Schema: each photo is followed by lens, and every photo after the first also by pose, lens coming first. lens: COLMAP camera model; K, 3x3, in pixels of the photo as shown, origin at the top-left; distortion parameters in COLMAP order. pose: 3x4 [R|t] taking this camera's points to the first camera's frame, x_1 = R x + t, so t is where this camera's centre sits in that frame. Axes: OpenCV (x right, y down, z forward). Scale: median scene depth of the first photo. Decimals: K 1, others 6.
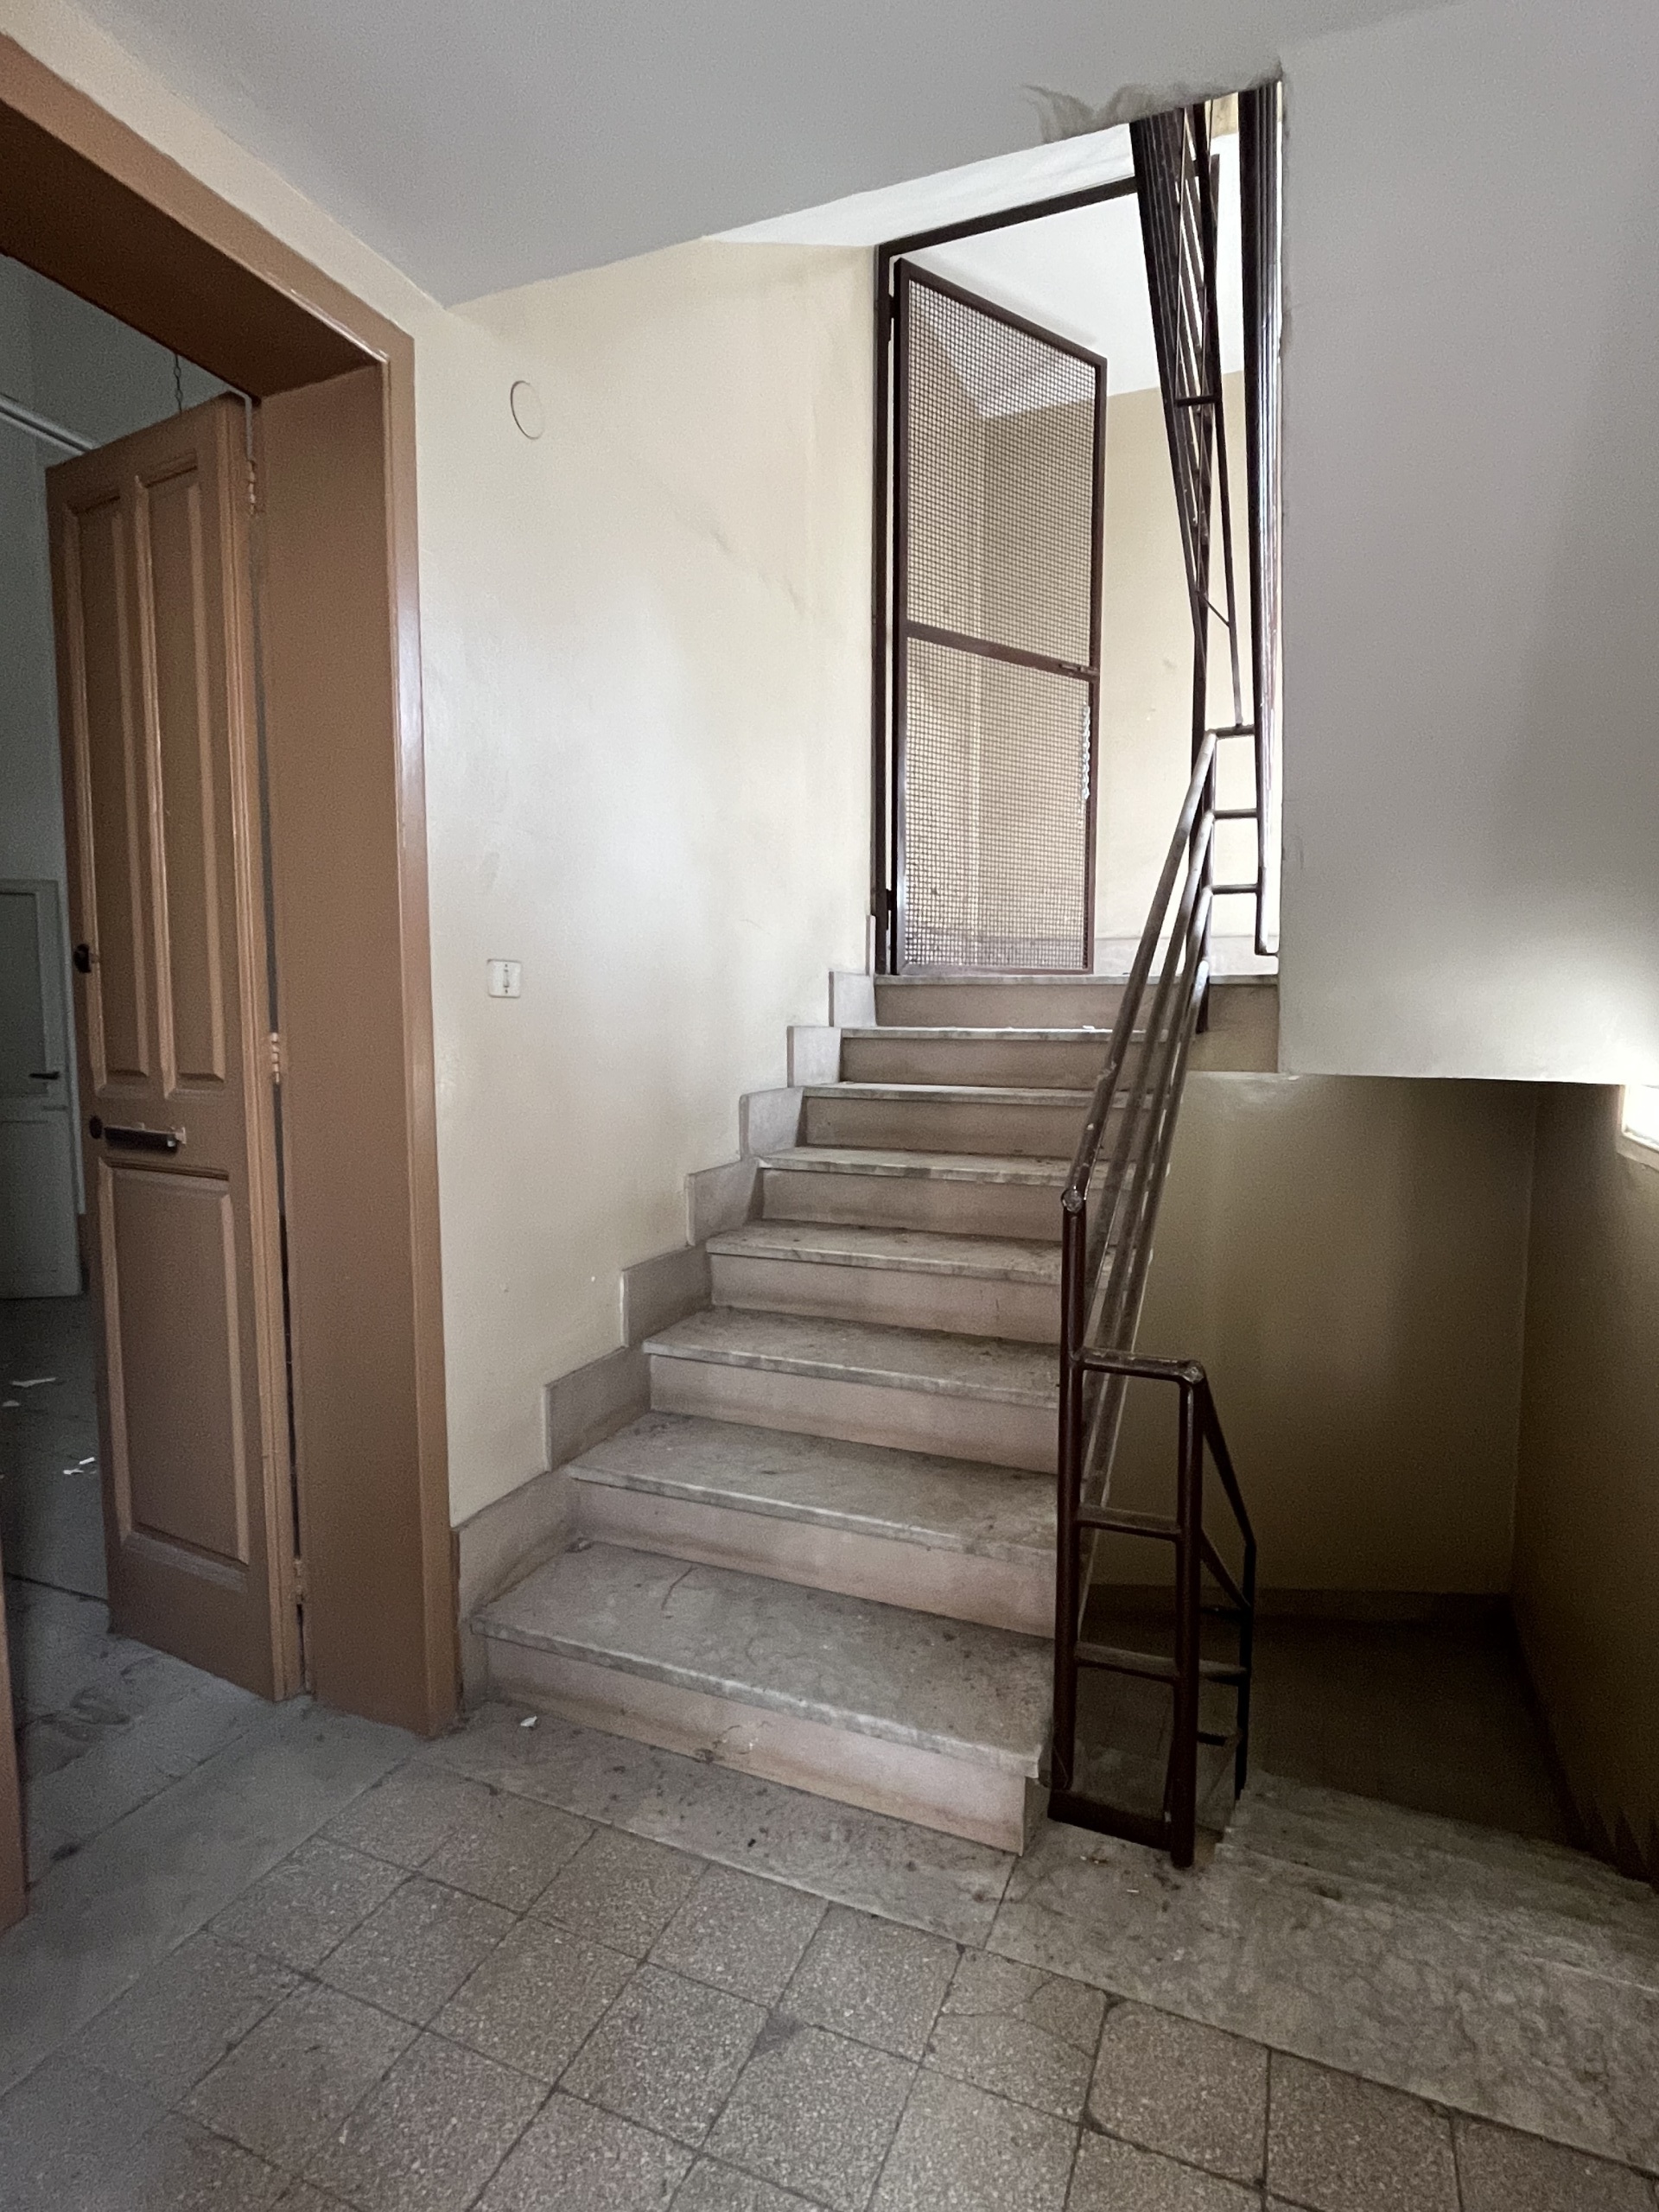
lens RADIAL K [[1144.1, 0, 834.0], [0, 1144.1, 1106.8], [0, 0, 1]] dist [-0.003140, 0.000448]
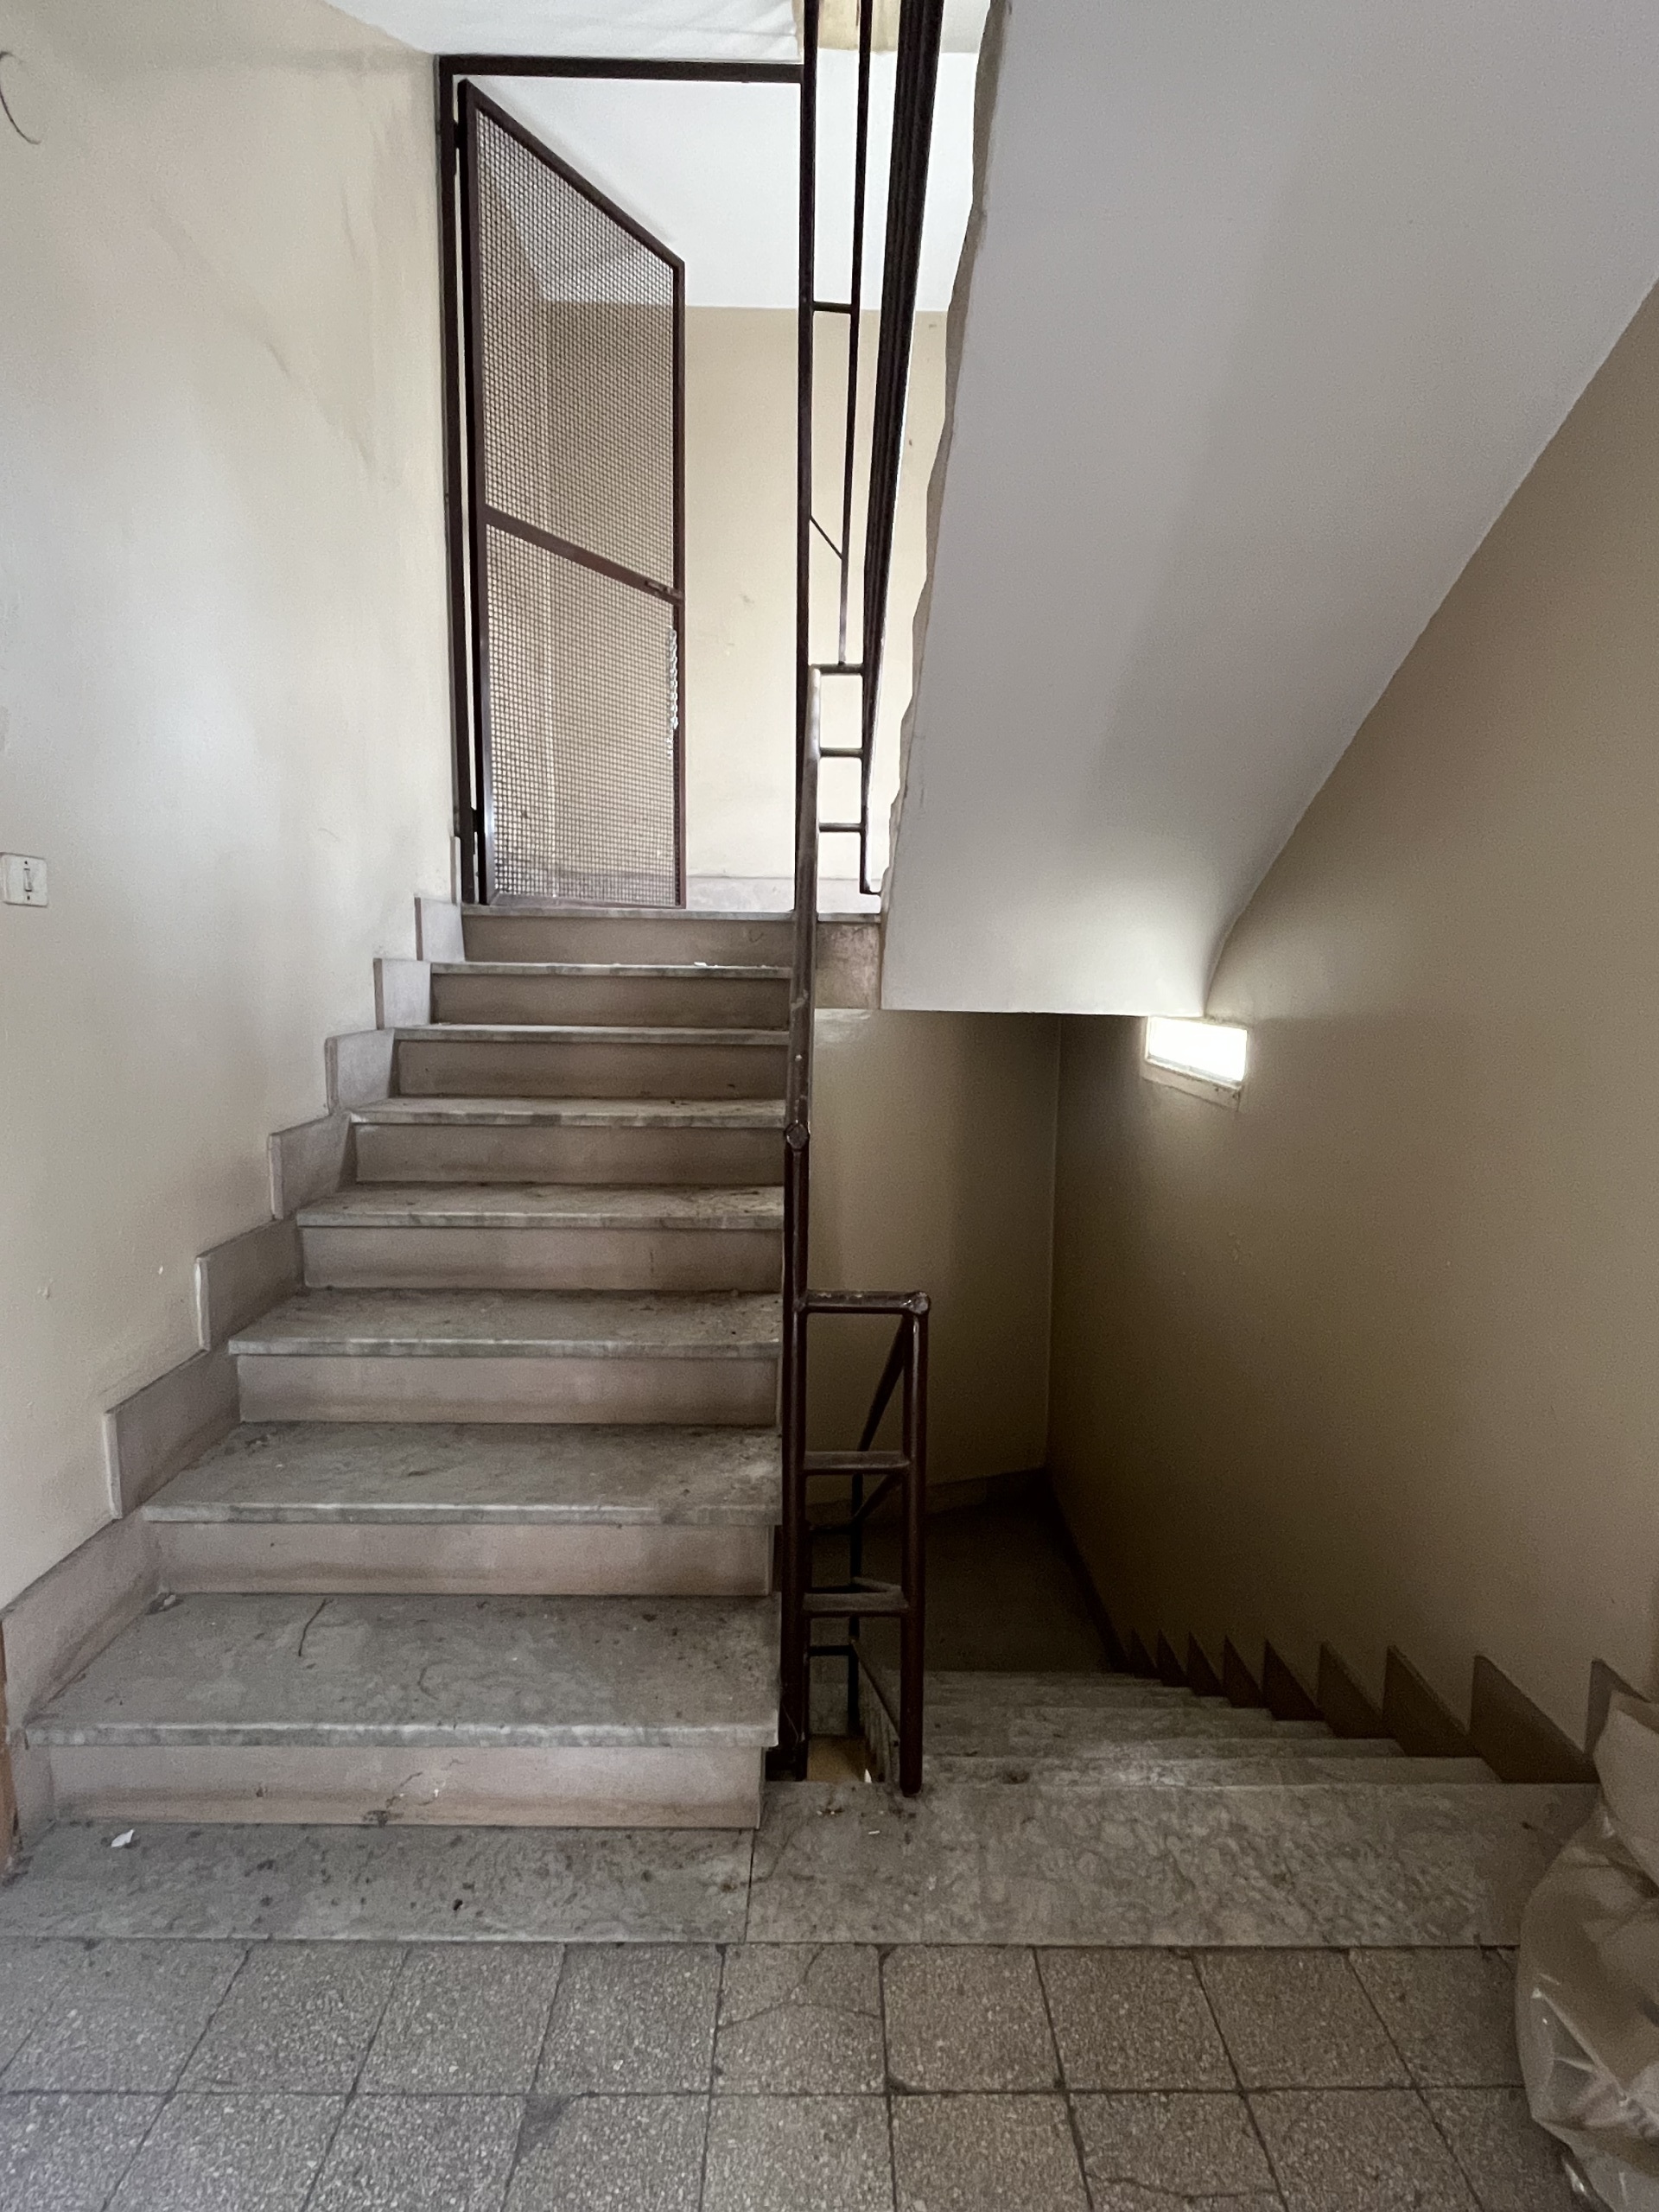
lens RADIAL K [[1144.1, 0, 828.7], [0, 1144.1, 1103.7], [0, 0, 1]] dist [-0.003140, 0.000448]
pose [[0.917234, -0.039664, 0.396370, -0.107080], [0.023556, 0.998690, 0.045426, 0.011616], [-0.397652, -0.032330, 0.916967, 0.103394]]
